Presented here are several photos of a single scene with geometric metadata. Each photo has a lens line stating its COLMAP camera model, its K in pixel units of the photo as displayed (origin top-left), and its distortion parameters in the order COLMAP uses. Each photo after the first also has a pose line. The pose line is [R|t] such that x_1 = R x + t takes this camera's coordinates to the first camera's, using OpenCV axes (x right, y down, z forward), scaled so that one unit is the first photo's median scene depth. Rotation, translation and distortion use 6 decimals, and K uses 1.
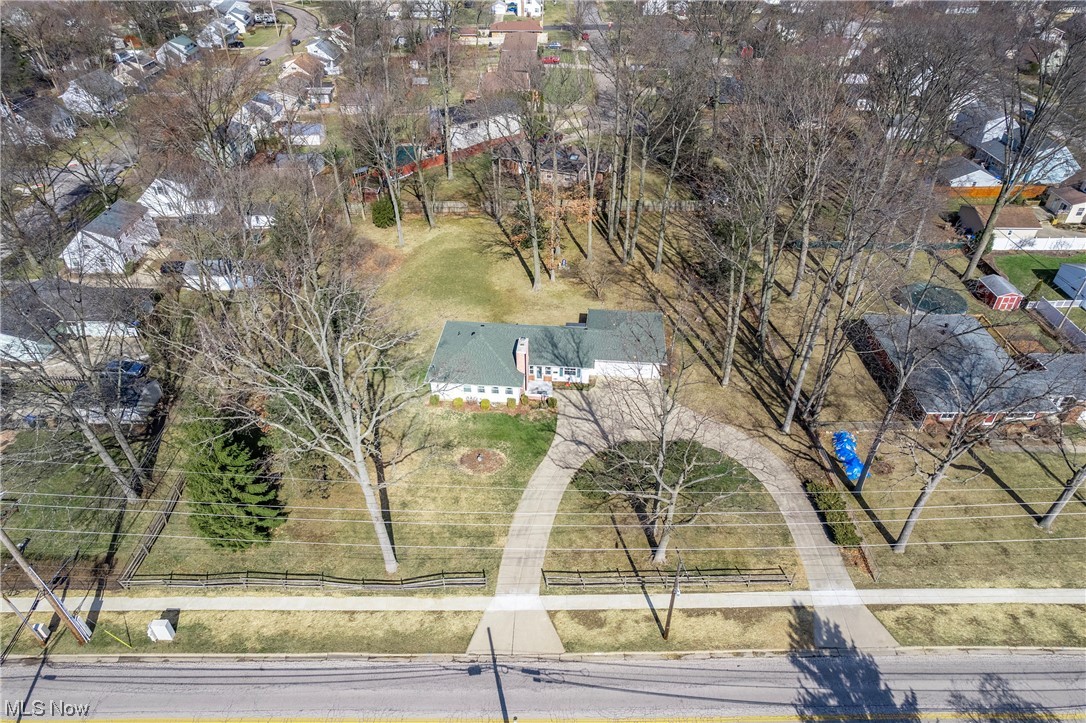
lens RADIAL K [[693.5, 0, 543.0], [0, 693.5, 361.5], [0, 0, 1]] dist [-0.079442, 0.040208]
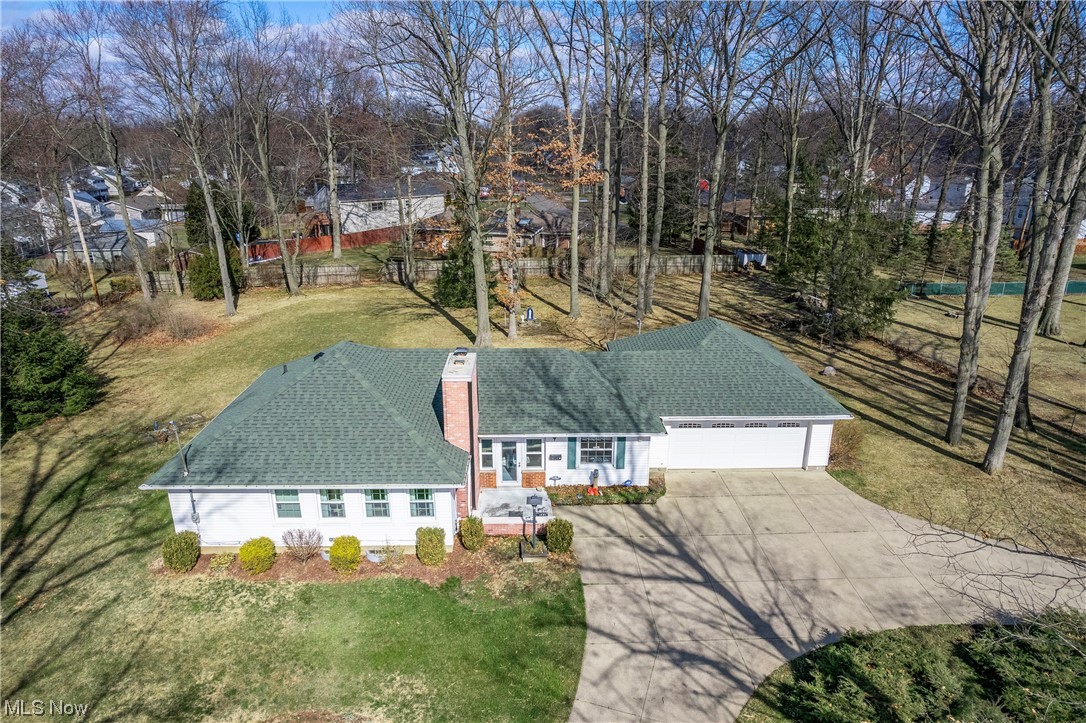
lens RADIAL K [[693.5, 0, 543.0], [0, 693.5, 361.5], [0, 0, 1]] dist [-0.079442, 0.040208]
pose [[0.993580, -0.037129, 0.106870, -0.025146], [0.069944, 0.944051, -0.322296, 0.084962], [-0.088924, 0.327702, 0.940587, 0.673339]]
